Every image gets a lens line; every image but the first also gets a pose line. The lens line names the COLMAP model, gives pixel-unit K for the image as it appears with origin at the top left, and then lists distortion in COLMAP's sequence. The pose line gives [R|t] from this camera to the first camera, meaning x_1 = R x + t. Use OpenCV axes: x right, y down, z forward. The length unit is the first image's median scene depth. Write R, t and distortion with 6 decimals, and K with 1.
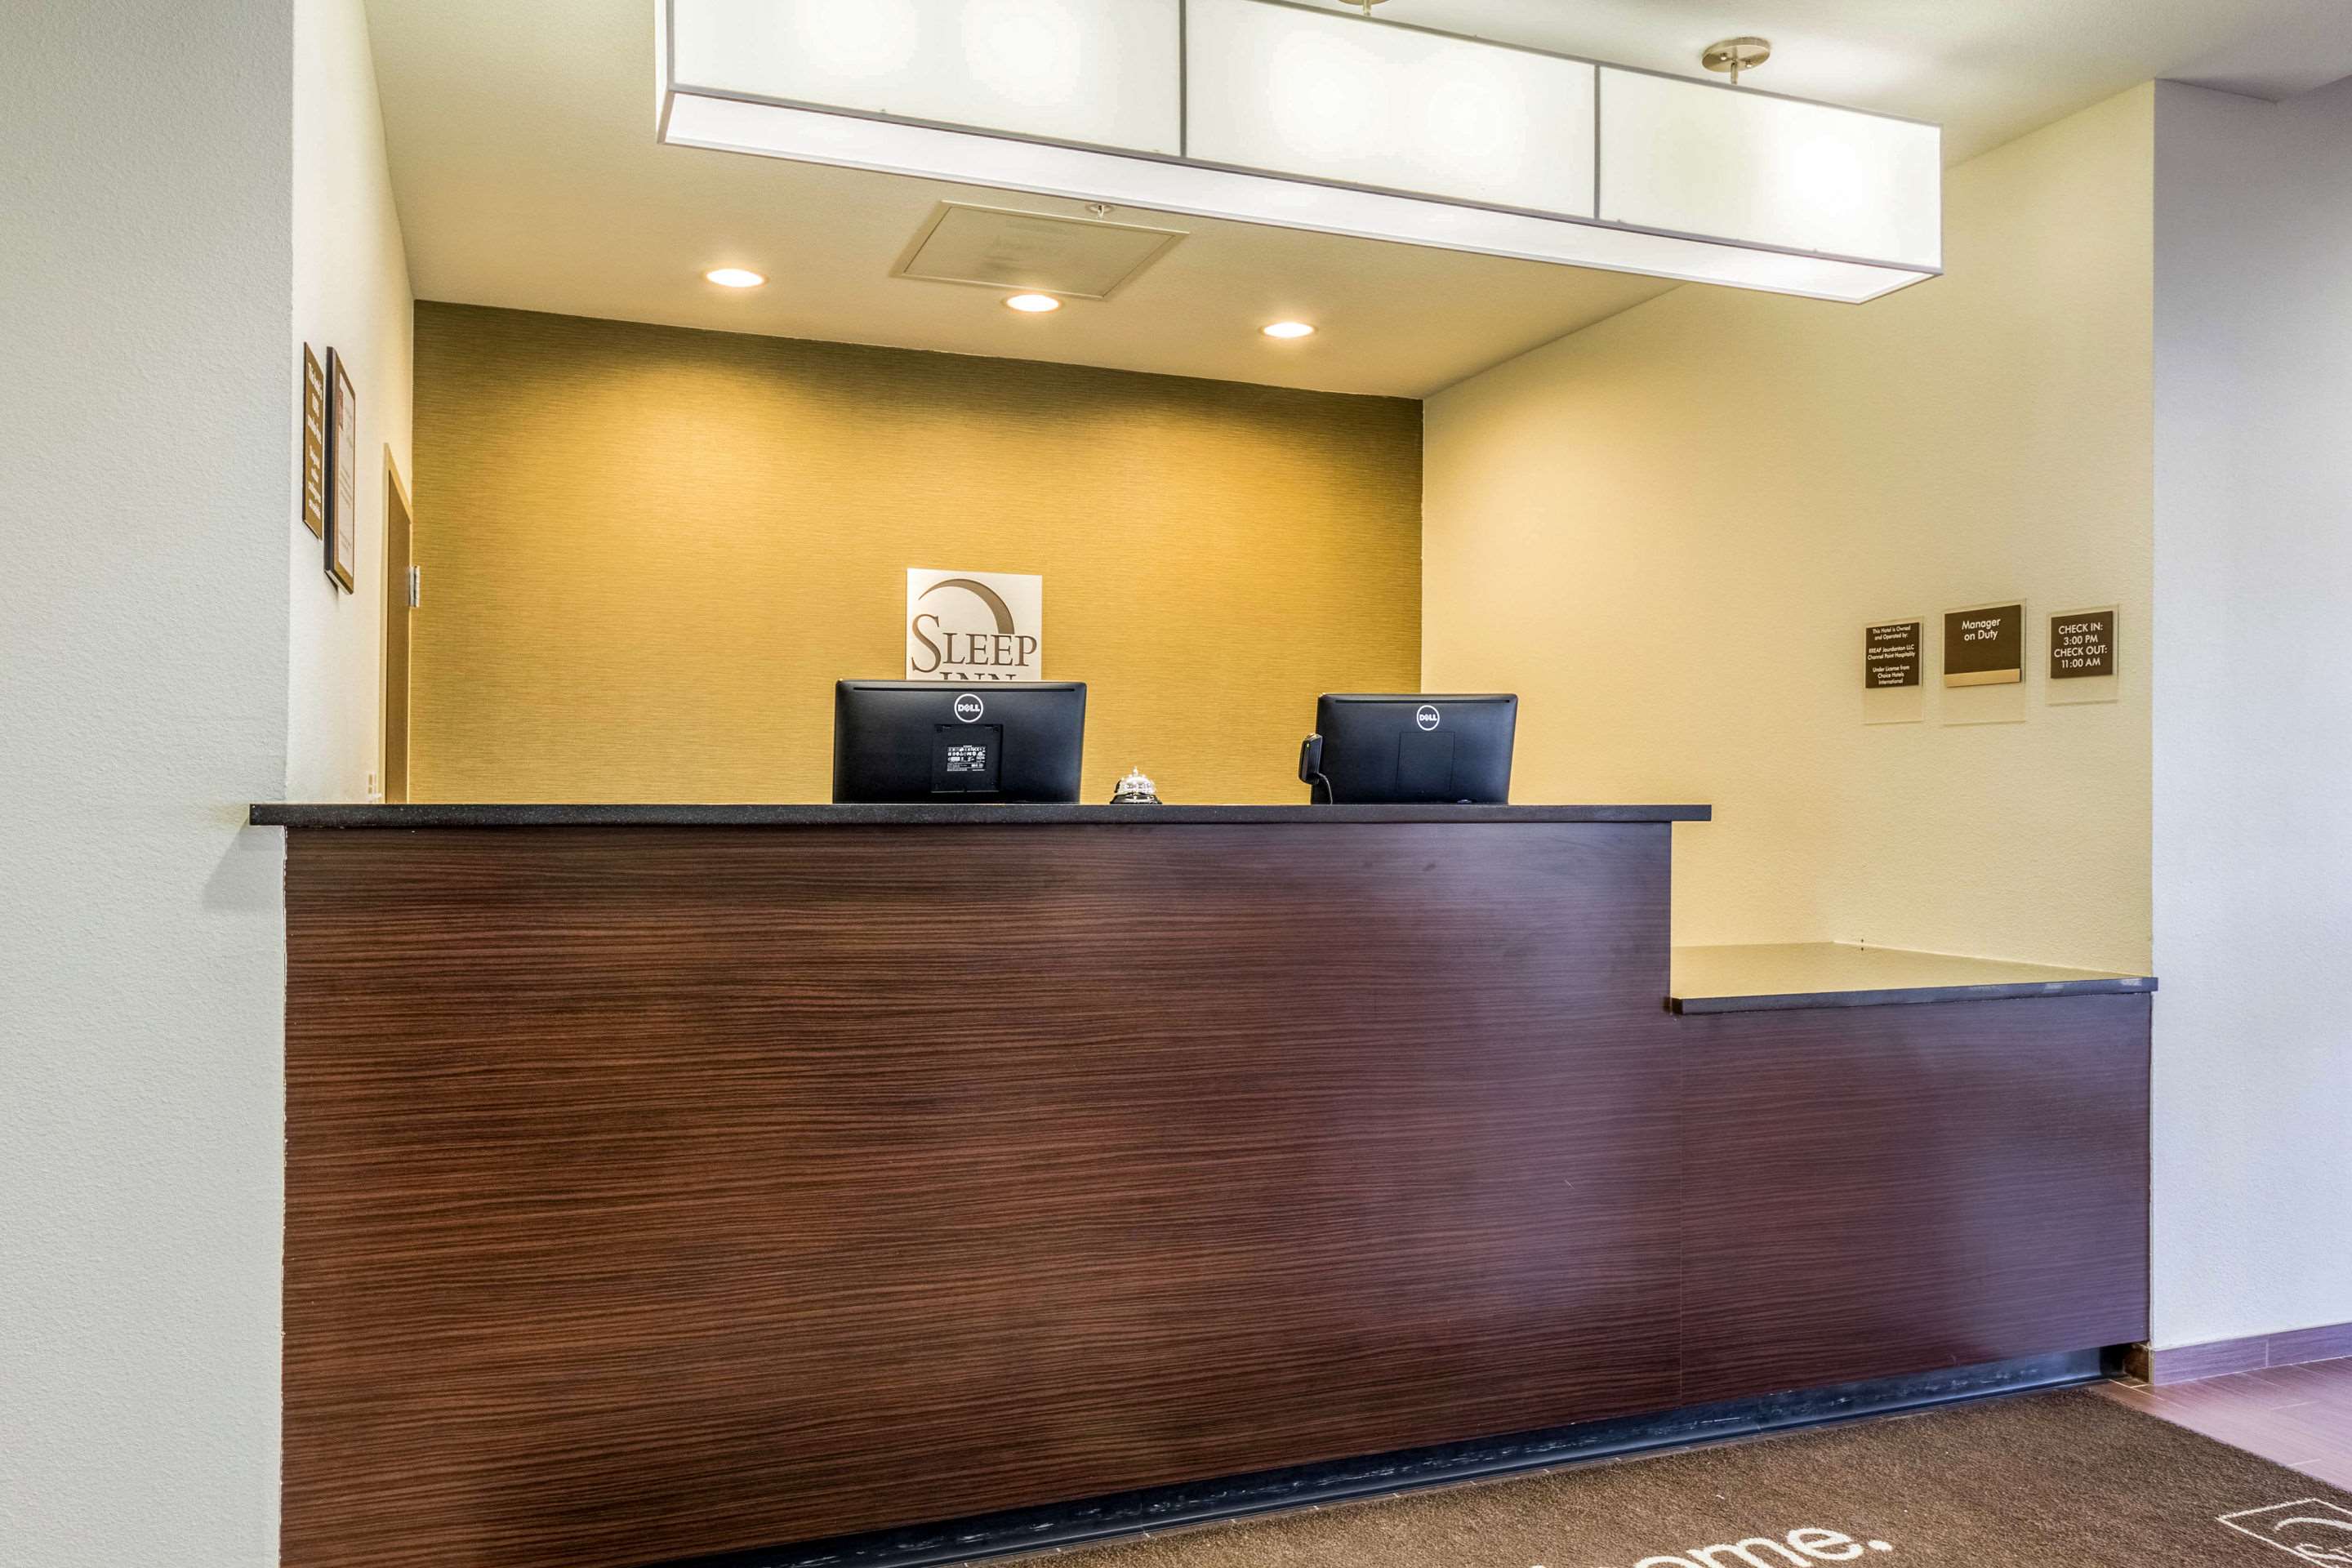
lens RADIAL K [[1755.0, 0, 1171.9], [0, 1755.0, 789.9], [0, 0, 1]] dist [-0.006253, -0.000792]
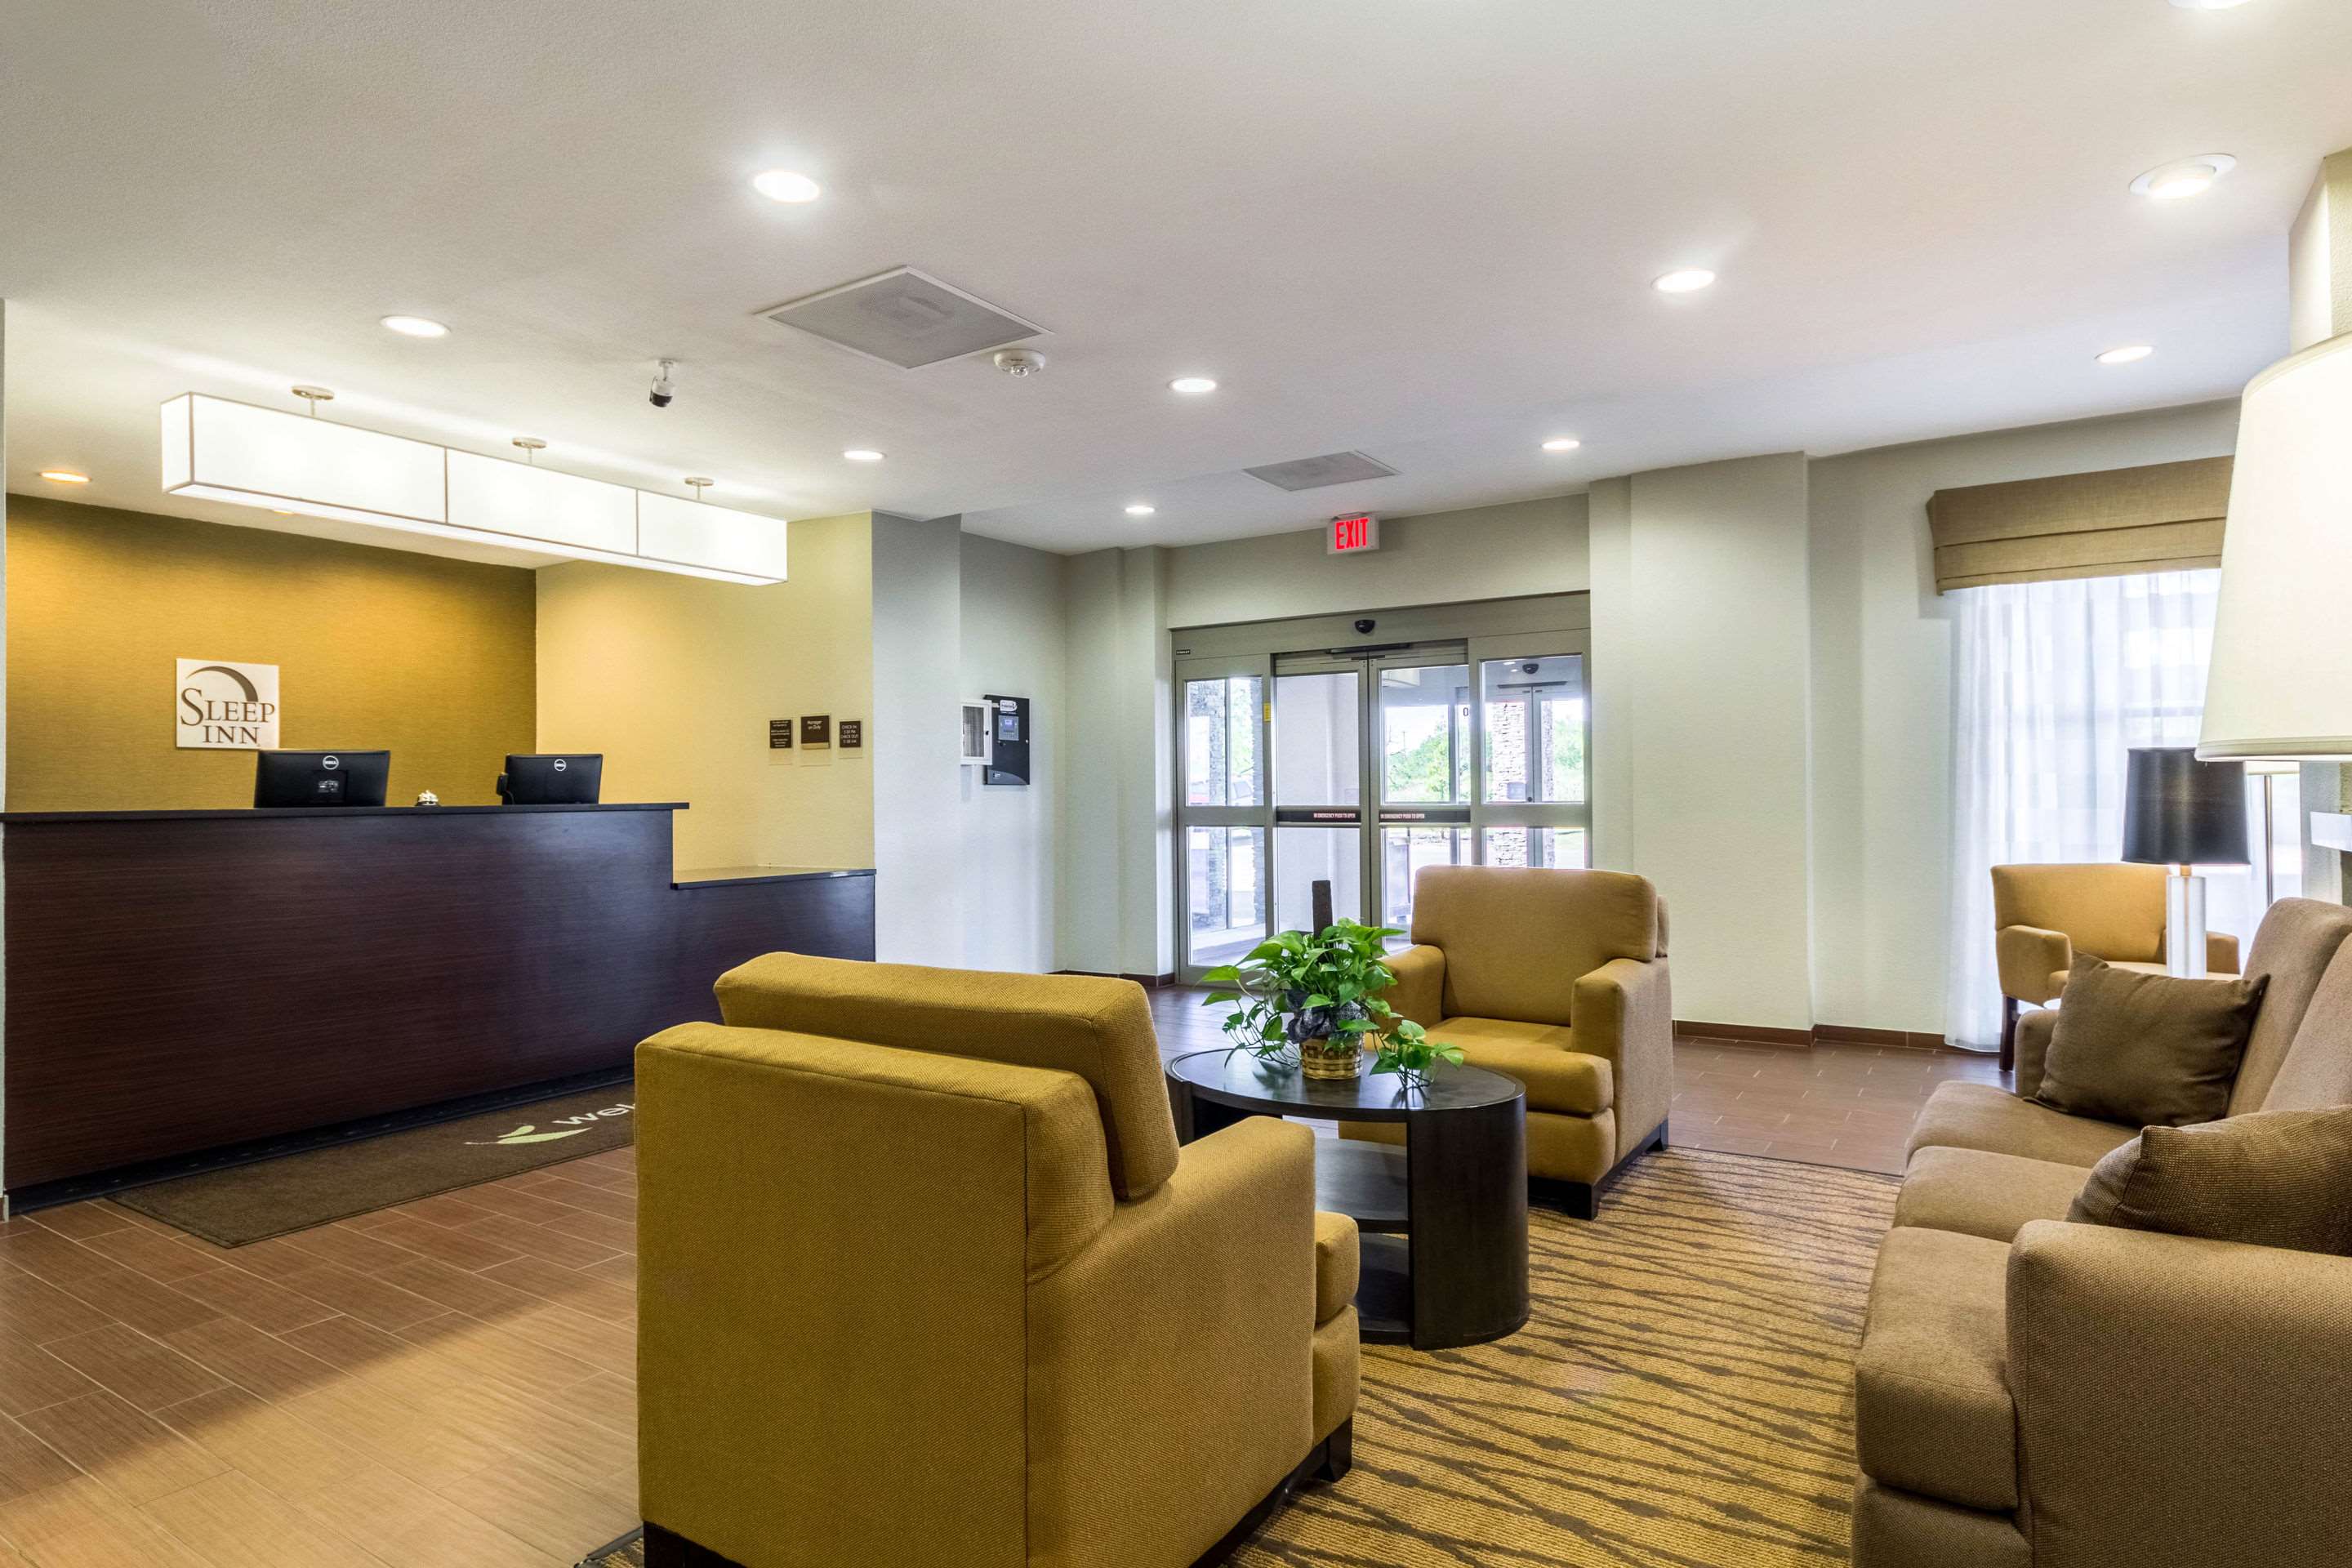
lens RADIAL K [[1280.3, 0, 1174.8], [0, 1280.3, 793.1], [0, 0, 1]] dist [-0.007538, -0.002566]
pose [[0.810142, -0.011810, 0.586114, -0.161437], [0.010966, 0.999927, 0.004990, -0.004802], [-0.586131, 0.002385, 0.810213, -0.719584]]
